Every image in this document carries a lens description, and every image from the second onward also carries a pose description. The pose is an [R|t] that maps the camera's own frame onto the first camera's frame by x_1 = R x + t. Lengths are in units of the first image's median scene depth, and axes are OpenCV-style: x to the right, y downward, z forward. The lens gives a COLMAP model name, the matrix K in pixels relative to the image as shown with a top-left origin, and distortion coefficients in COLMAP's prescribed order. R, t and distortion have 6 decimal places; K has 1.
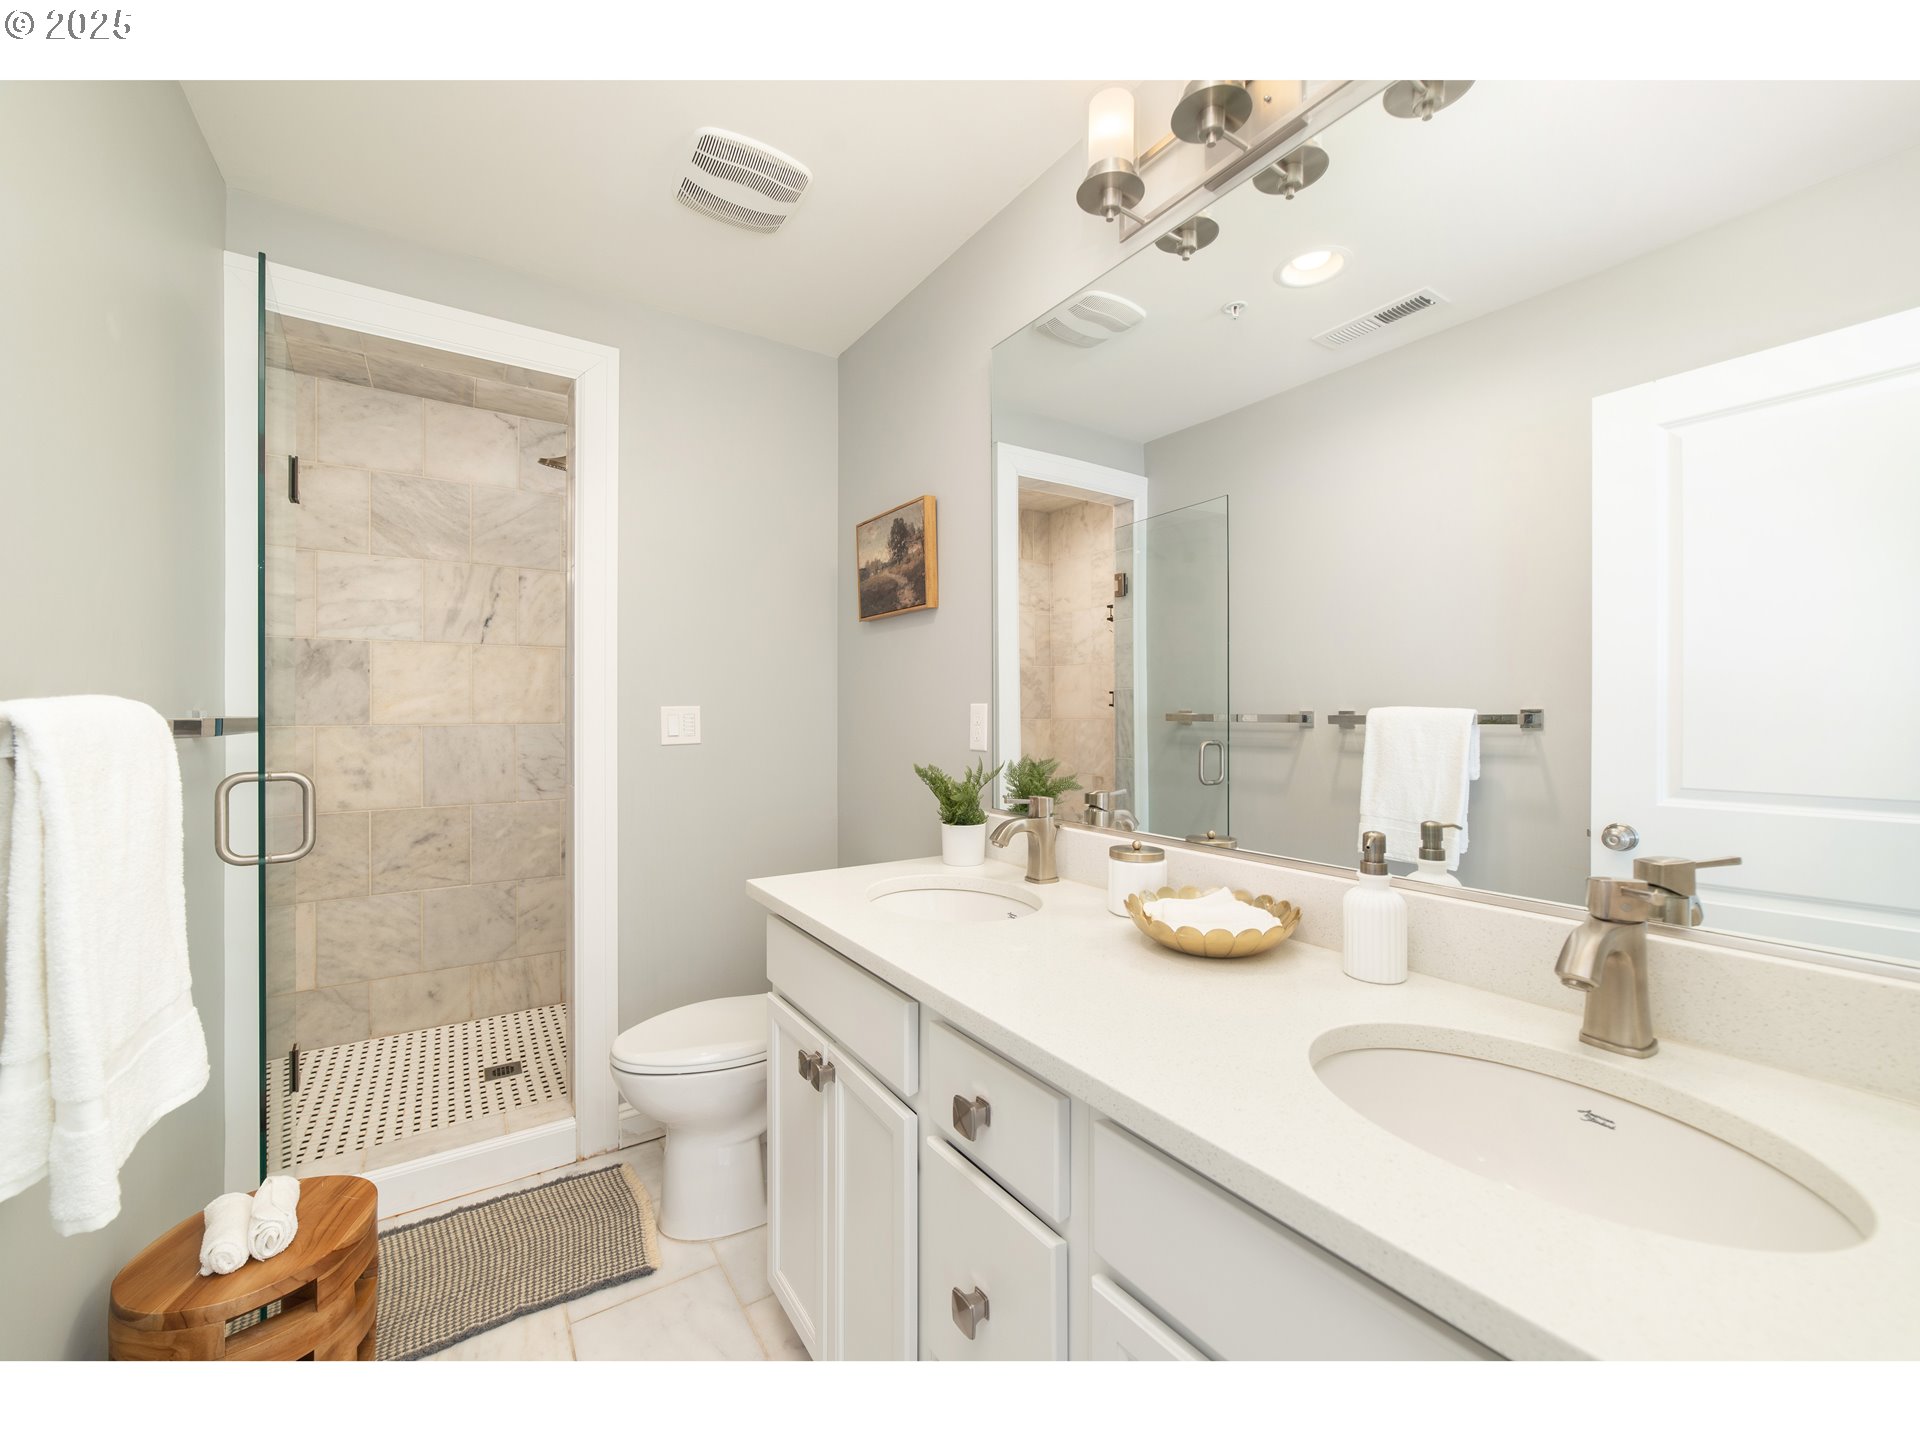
lens RADIAL K [[748.2, 0, 951.8], [0, 748.2, 717.5], [0, 0, 1]] dist [-0.017430, 0.005190]
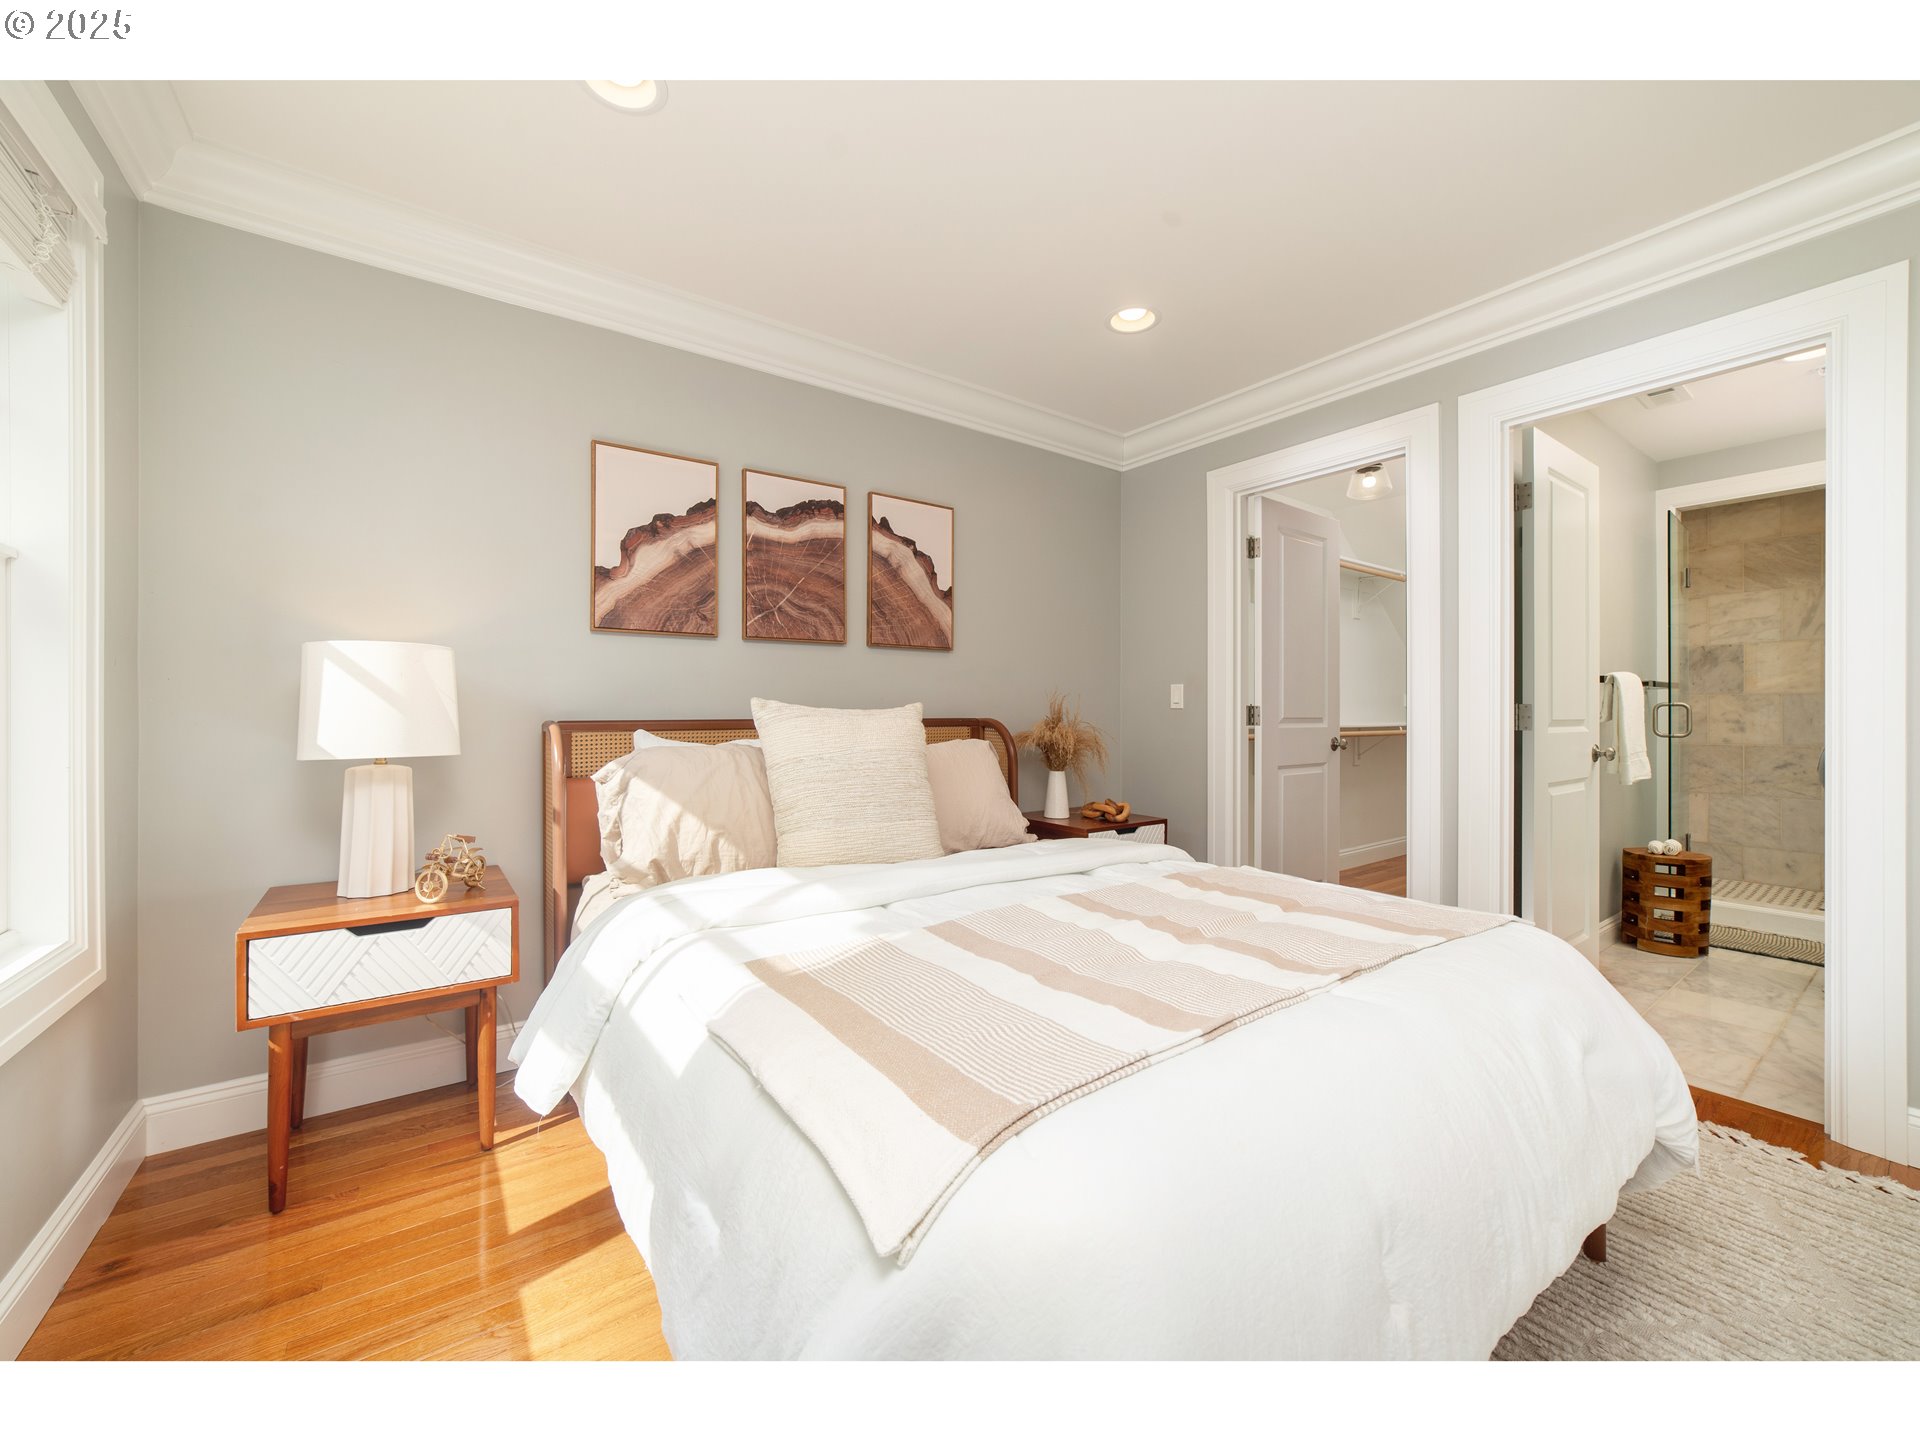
lens RADIAL K [[748.2, 0, 947.3], [0, 748.2, 710.6], [0, 0, 1]] dist [-0.017430, 0.005190]
pose [[0.025662, -0.002250, -0.999668, 0.841904], [-0.000704, 0.999997, -0.002269, 0.052956], [0.999670, 0.000762, 0.025661, -0.847207]]
